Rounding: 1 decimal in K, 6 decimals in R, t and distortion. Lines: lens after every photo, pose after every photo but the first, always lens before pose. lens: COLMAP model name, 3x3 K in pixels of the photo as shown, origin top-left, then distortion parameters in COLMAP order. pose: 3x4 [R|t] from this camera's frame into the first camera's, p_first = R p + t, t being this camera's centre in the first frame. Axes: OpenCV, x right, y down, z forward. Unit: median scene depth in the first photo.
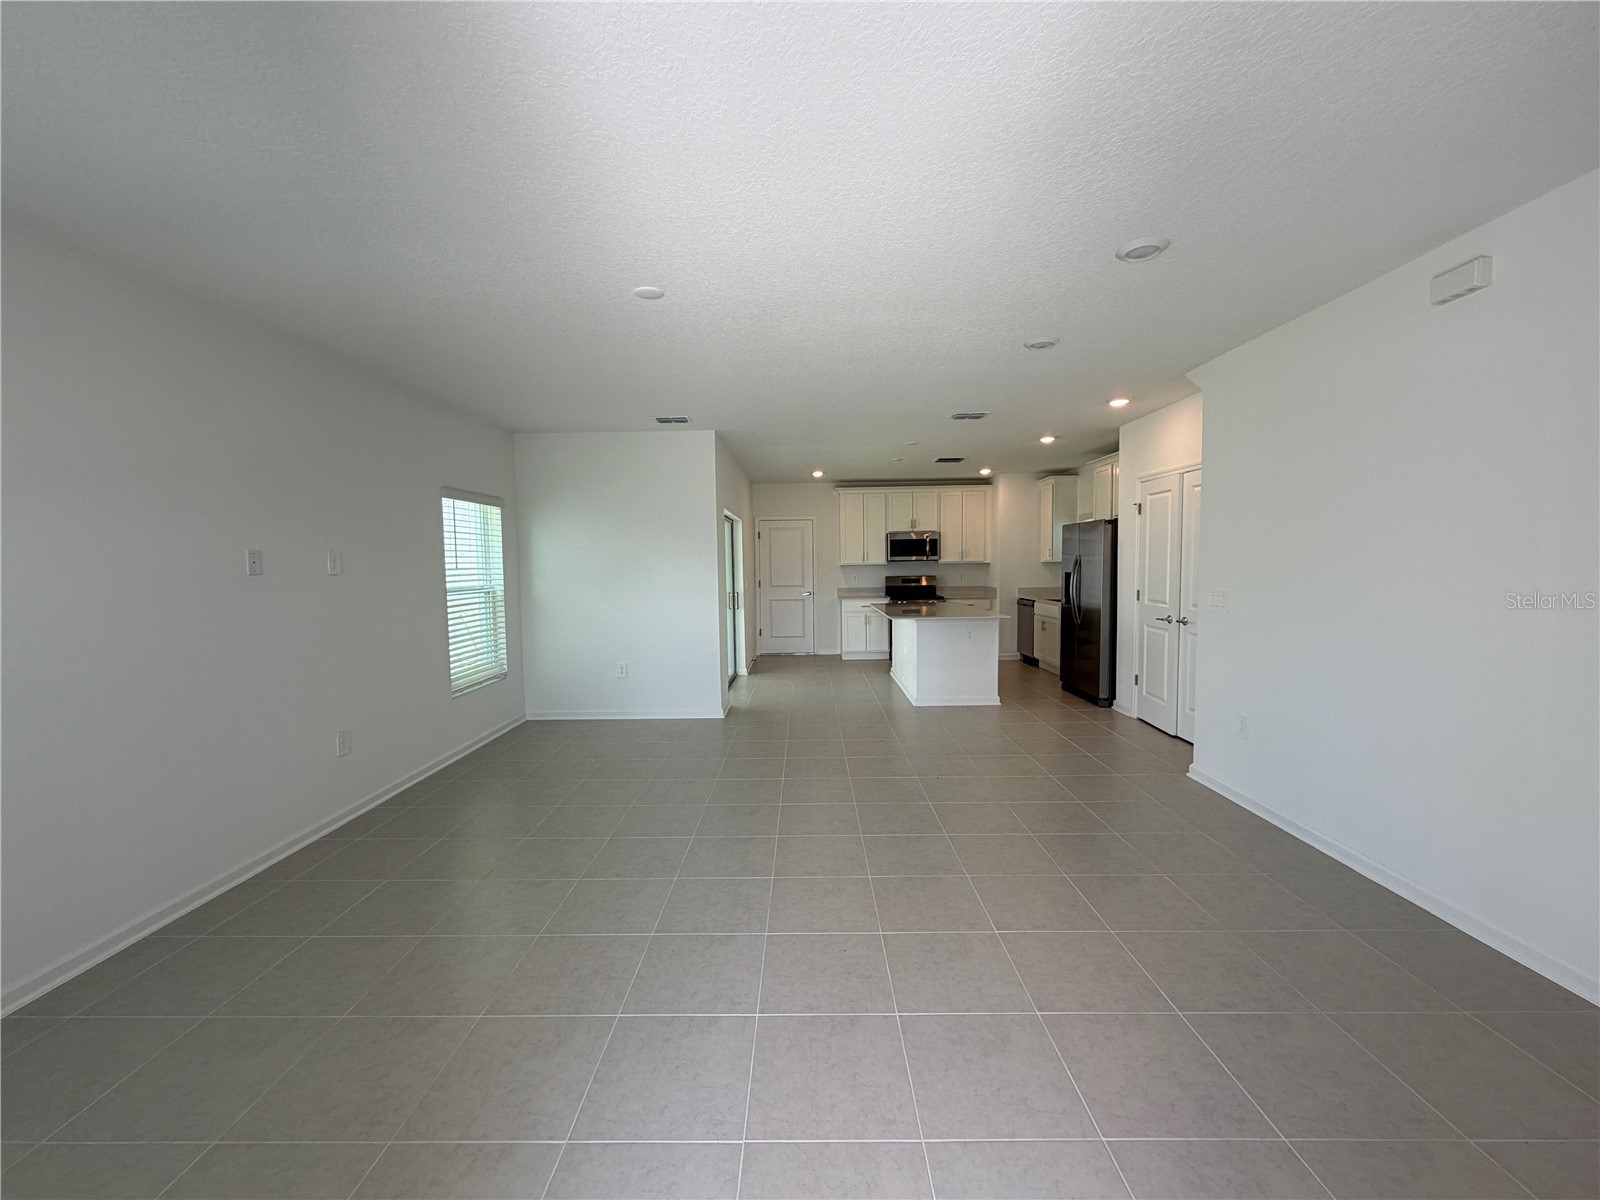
lens RADIAL K [[638.7, 0, 797.7], [0, 638.7, 596.1], [0, 0, 1]] dist [0.002388, -0.001041]
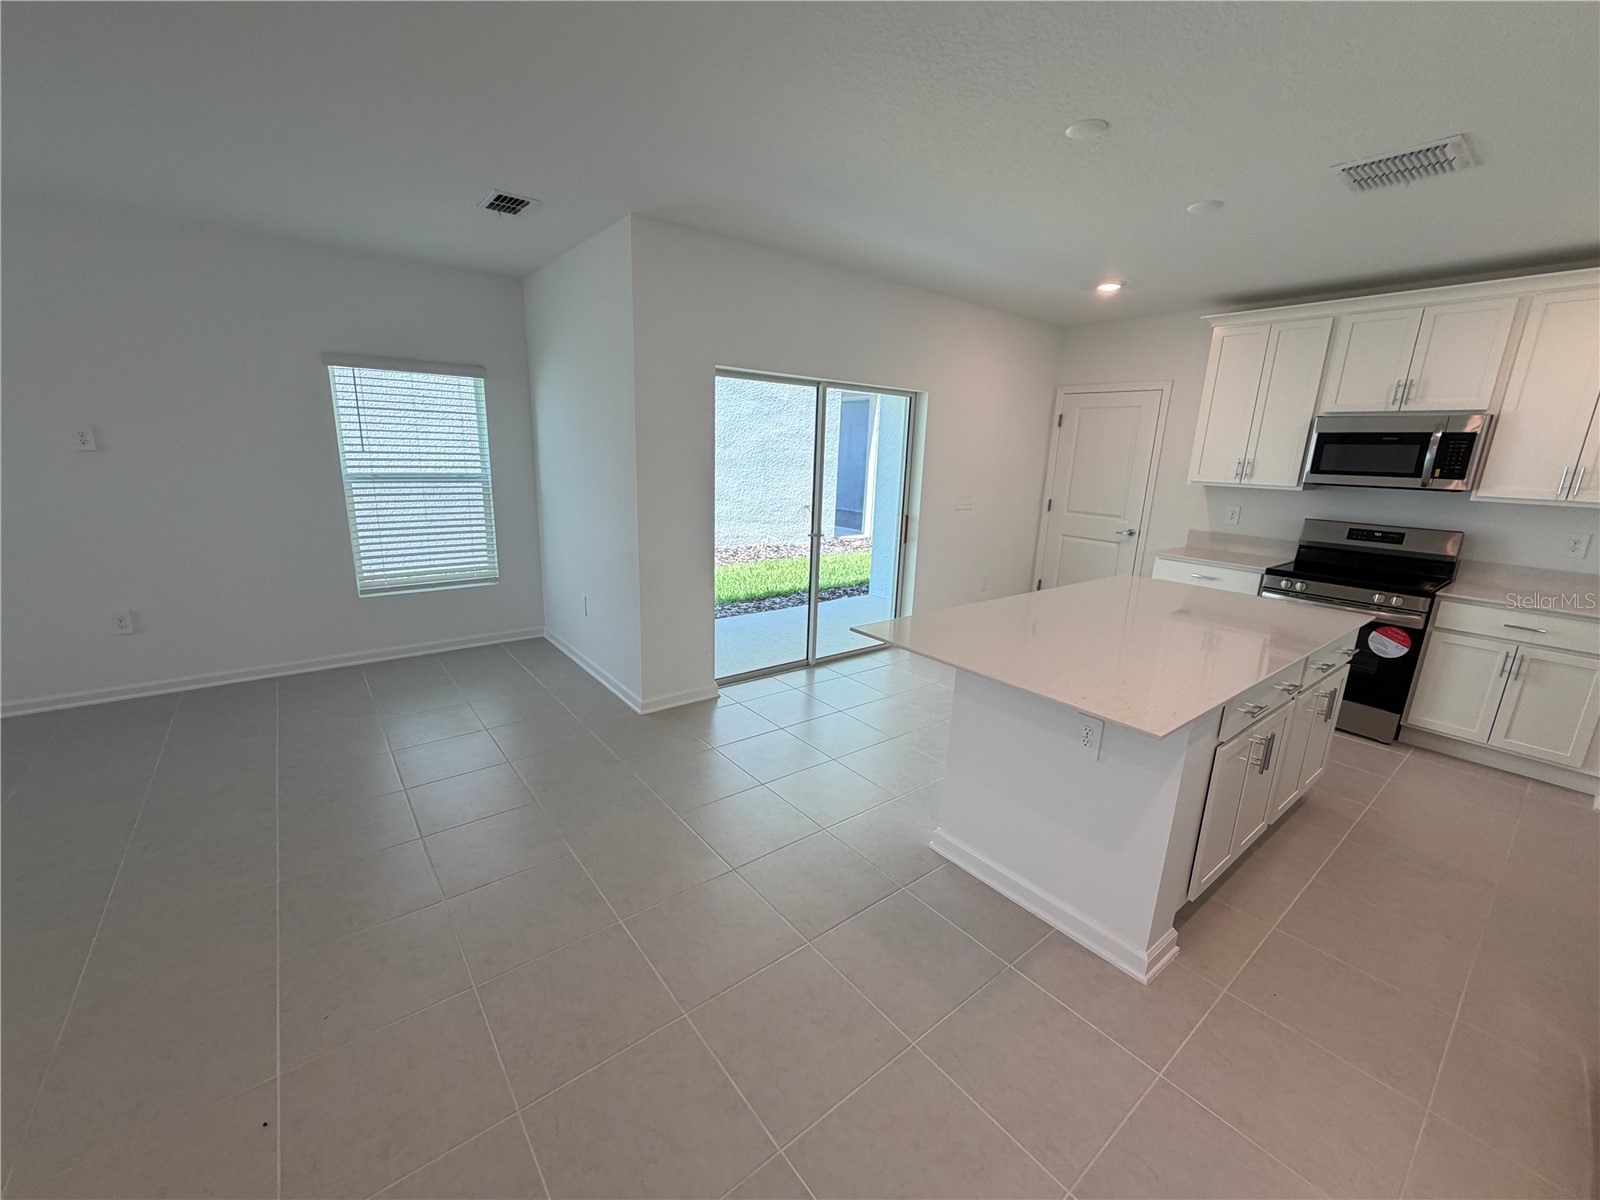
lens RADIAL K [[638.7, 0, 796.8], [0, 638.7, 603.9], [0, 0, 1]] dist [0.002388, -0.001041]
pose [[0.630099, 0.220088, -0.744672, 0.399267], [-0.084078, 0.972692, 0.216337, -0.060271], [0.771950, -0.073703, 0.631396, 0.680012]]
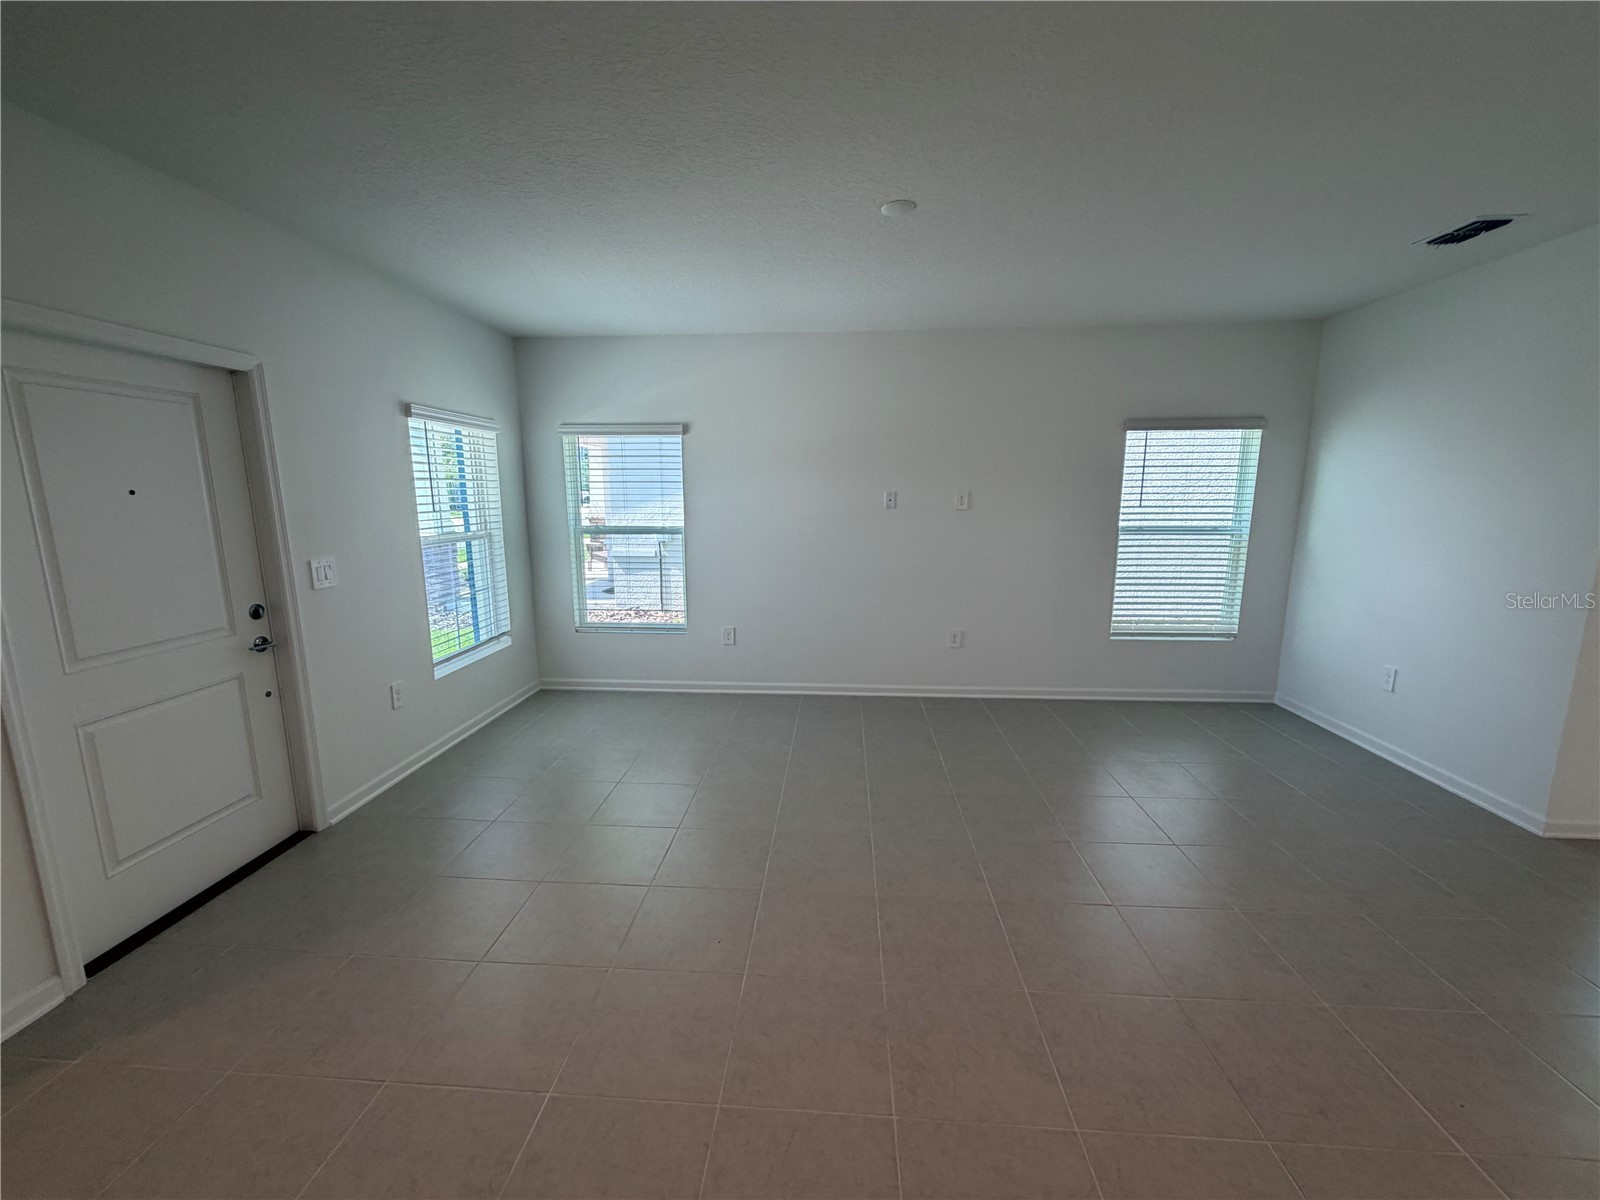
lens RADIAL K [[638.7, 0, 798.9], [0, 638.7, 600.8], [0, 0, 1]] dist [0.002388, -0.001041]
pose [[-0.053051, 0.182260, -0.981818, 0.332586], [-0.049393, 0.981520, 0.184874, -0.042374], [0.997369, 0.058303, -0.043069, 0.420039]]
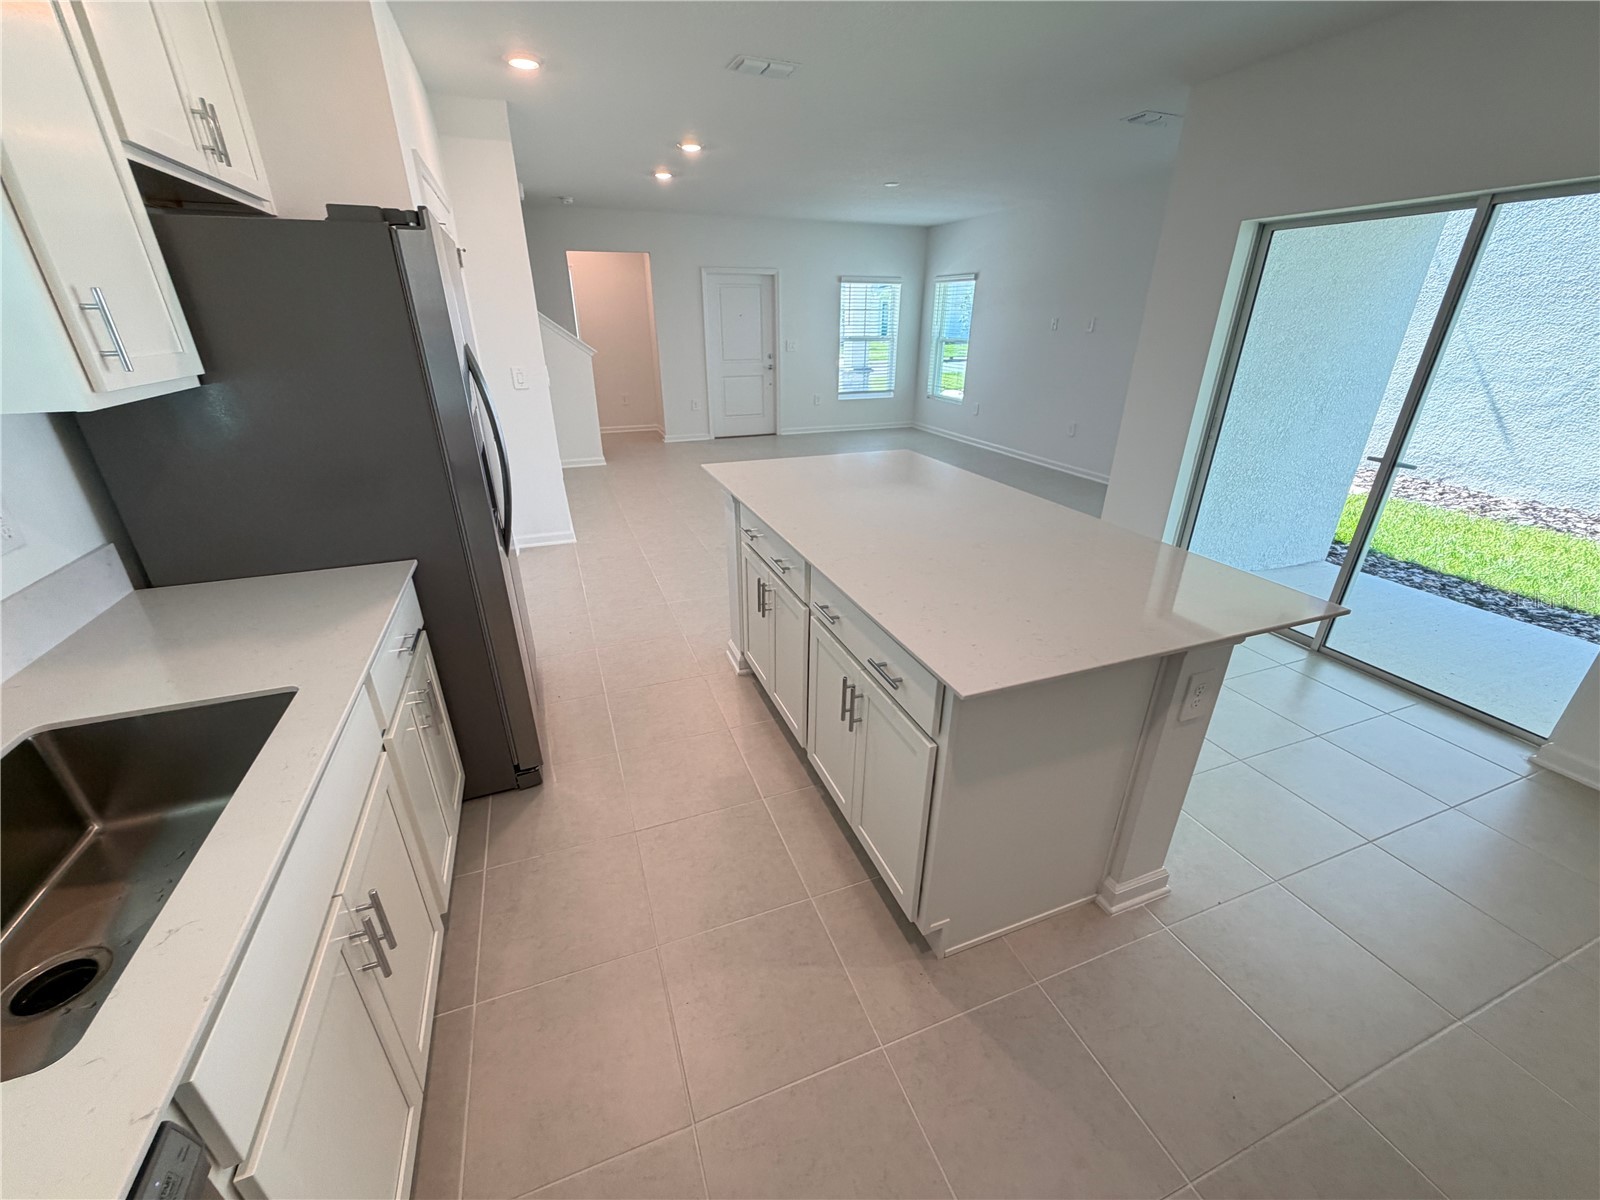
lens RADIAL K [[638.7, 0, 800.0], [0, 638.7, 606.3], [0, 0, 1]] dist [0.002388, -0.001041]
pose [[-0.928371, 0.164455, -0.333290, 0.495682], [-0.008954, 0.886614, 0.462423, -0.144568], [0.371547, 0.432284, -0.821634, 2.291633]]
